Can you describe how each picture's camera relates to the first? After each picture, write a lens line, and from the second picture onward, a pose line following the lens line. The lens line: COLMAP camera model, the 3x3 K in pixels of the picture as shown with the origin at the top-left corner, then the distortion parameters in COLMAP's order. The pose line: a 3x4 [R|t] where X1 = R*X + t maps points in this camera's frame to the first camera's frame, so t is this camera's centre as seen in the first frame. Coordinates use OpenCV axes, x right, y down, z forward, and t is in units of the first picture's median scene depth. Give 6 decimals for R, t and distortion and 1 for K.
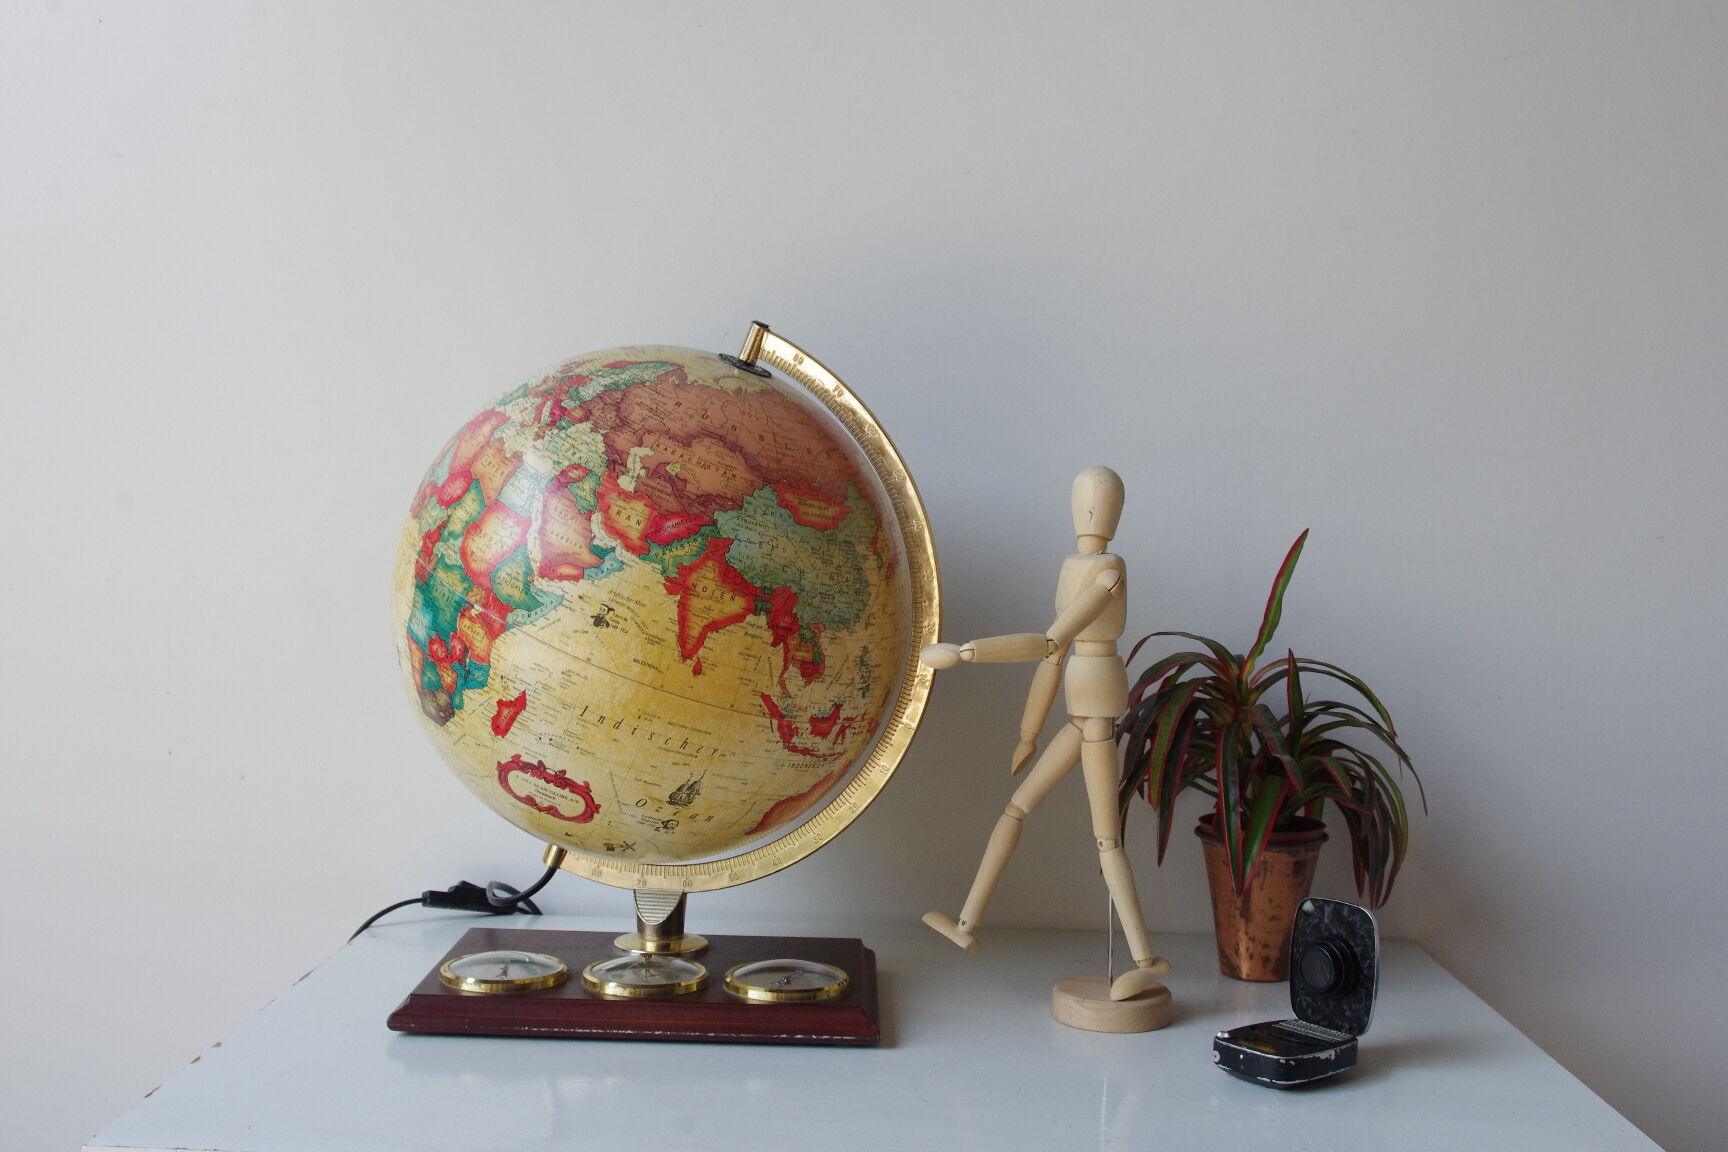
lens RADIAL K [[1852.9, 0, 877.1], [0, 1852.9, 558.5], [0, 0, 1]] dist [-0.084539, 0.000000]
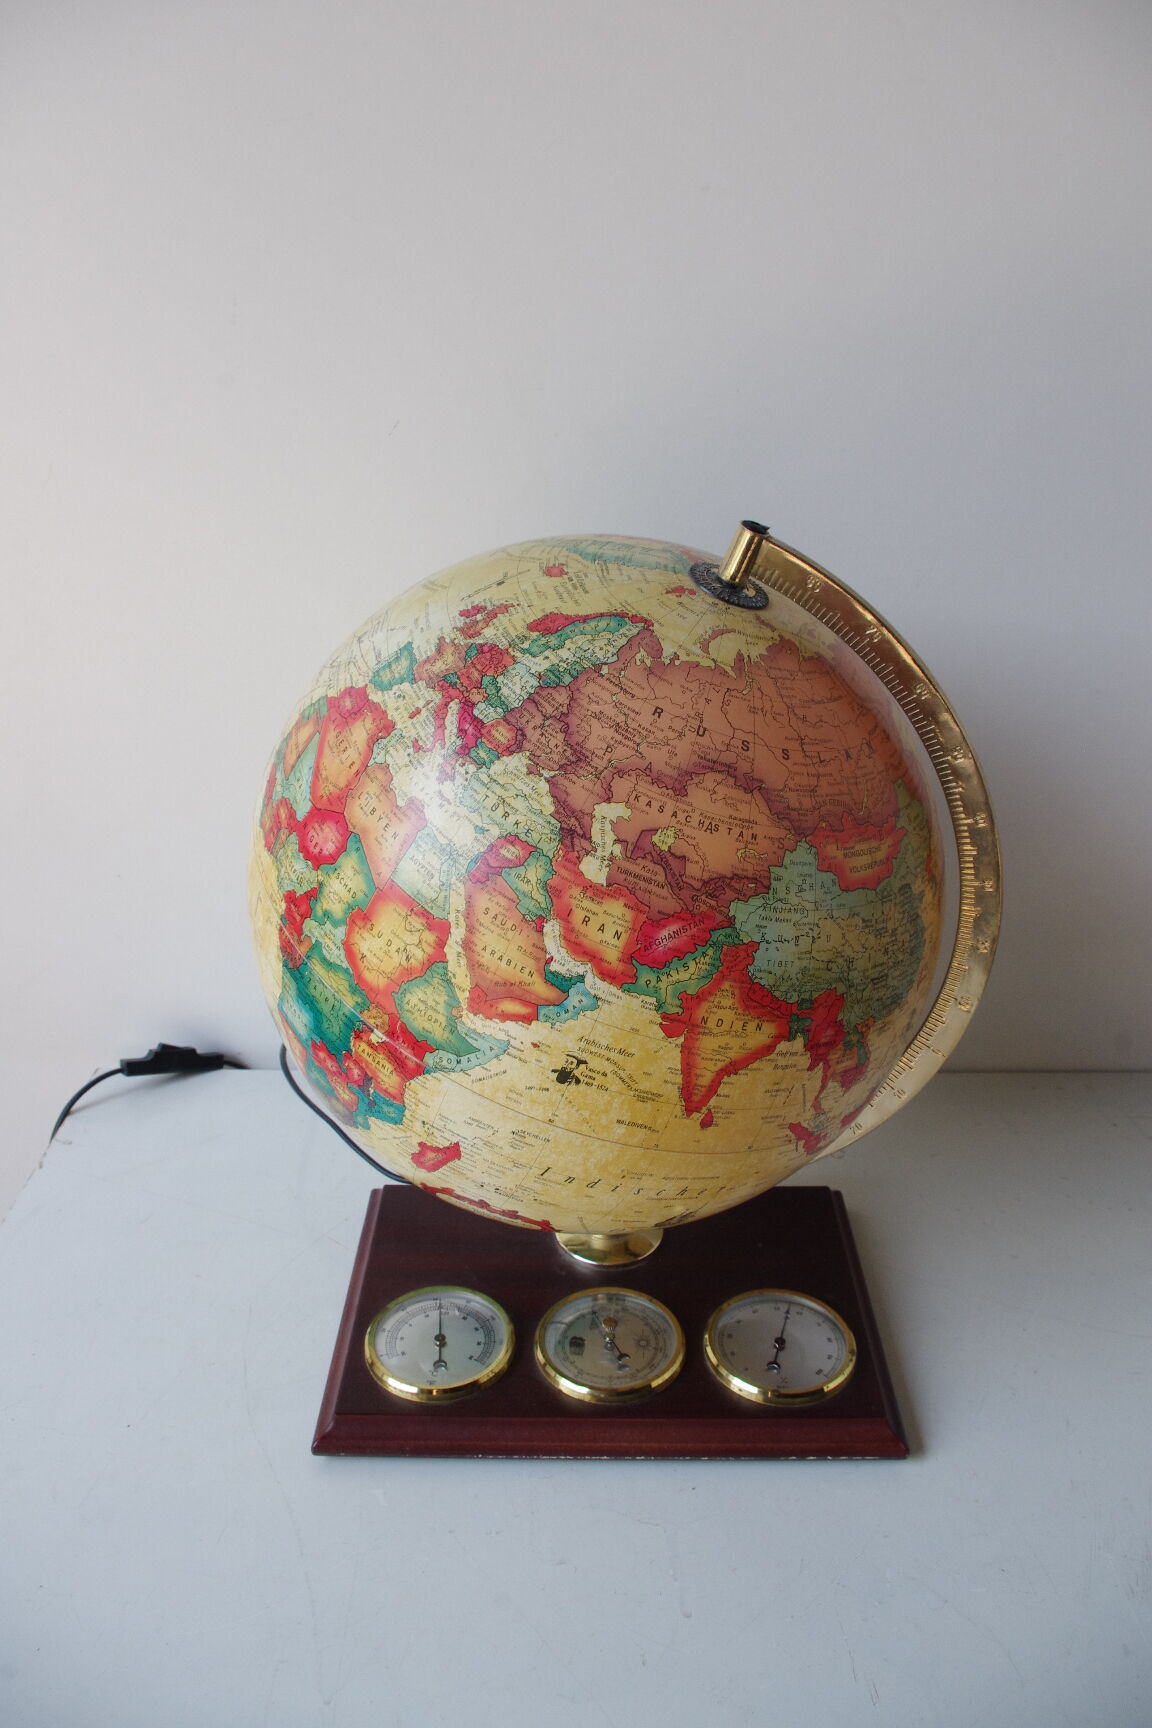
lens RADIAL K [[1324.1, 0, 562.0], [0, 1324.1, 849.1], [0, 0, 1]] dist [-0.077498, -0.020779]
pose [[0.998865, -0.026440, -0.039611, -0.125267], [0.039518, 0.924323, 0.379559, -0.216940], [0.026578, -0.380694, 0.924319, 0.564830]]
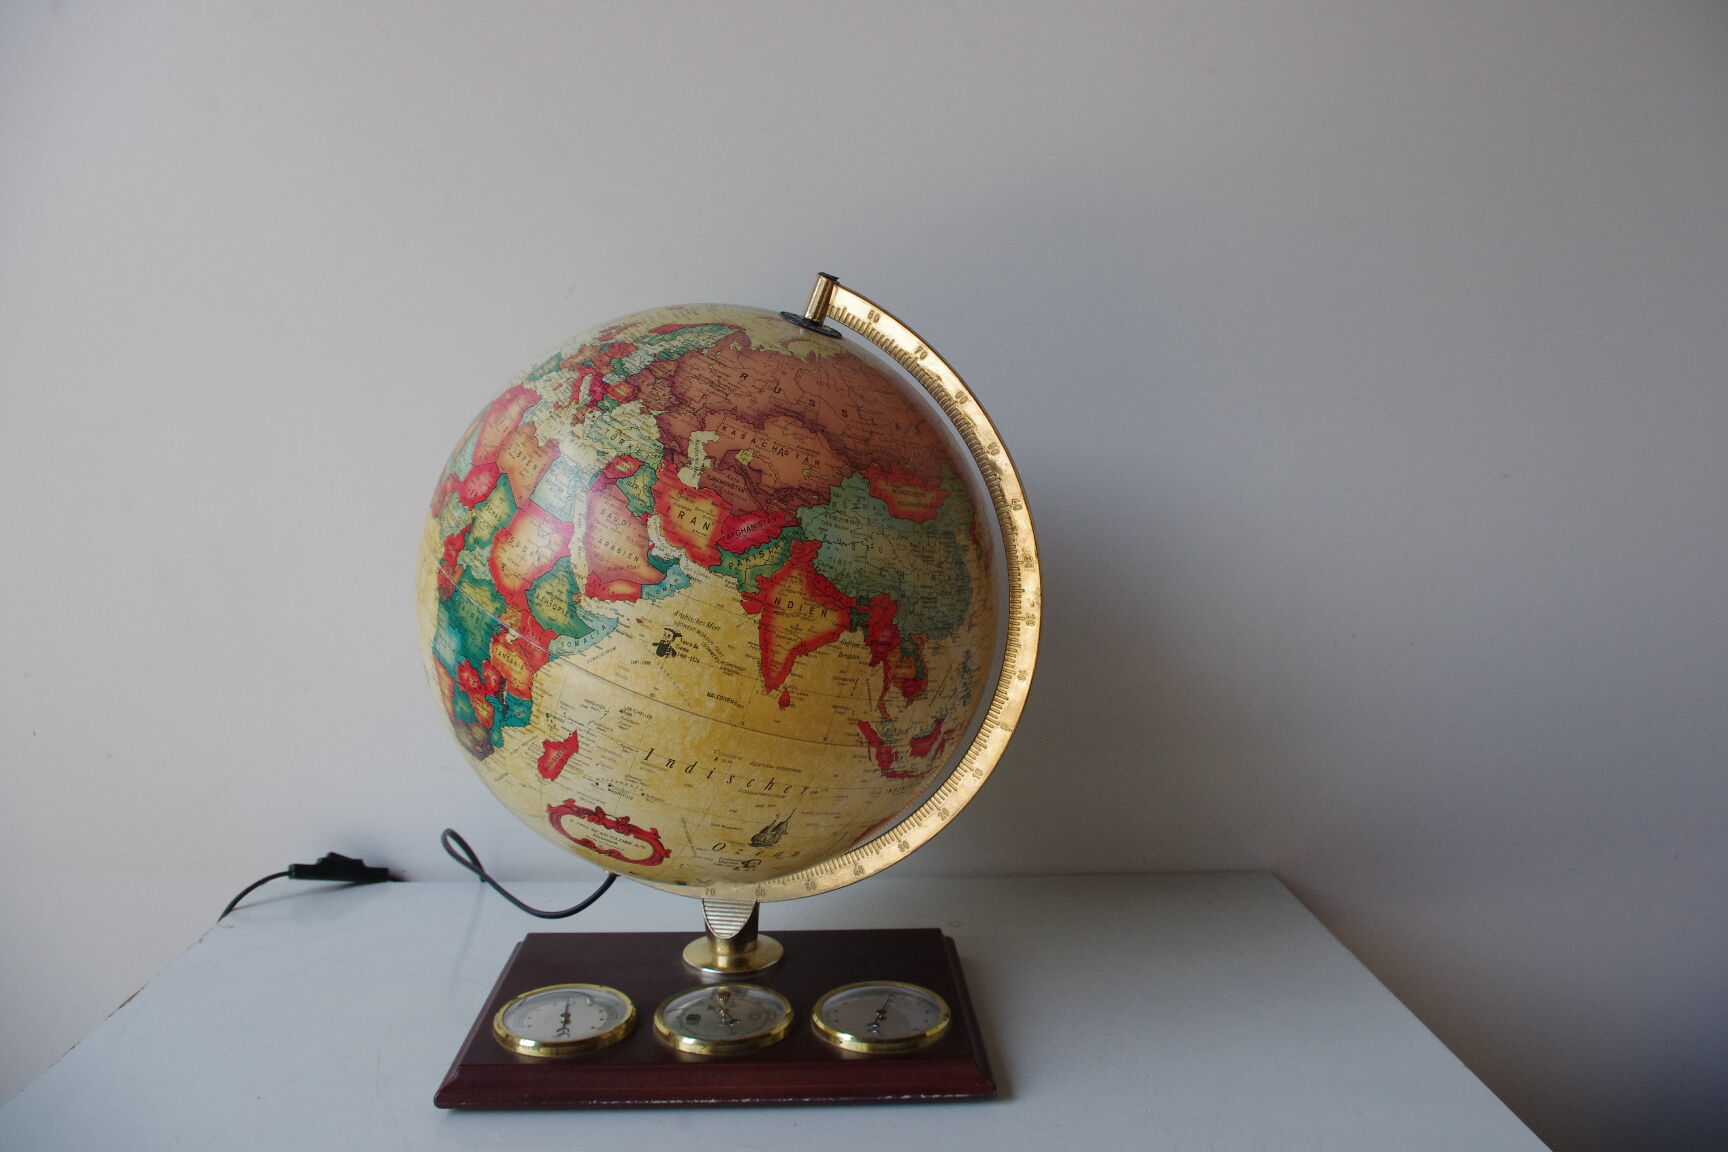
lens RADIAL K [[1324.1, 0, 870.9], [0, 1324.1, 572.6], [0, 0, 1]] dist [-0.077498, -0.020779]
pose [[0.998684, -0.031218, 0.040685, -0.078330], [0.027110, 0.994829, 0.097877, -0.052553], [-0.043530, -0.096645, 0.994367, 0.402269]]
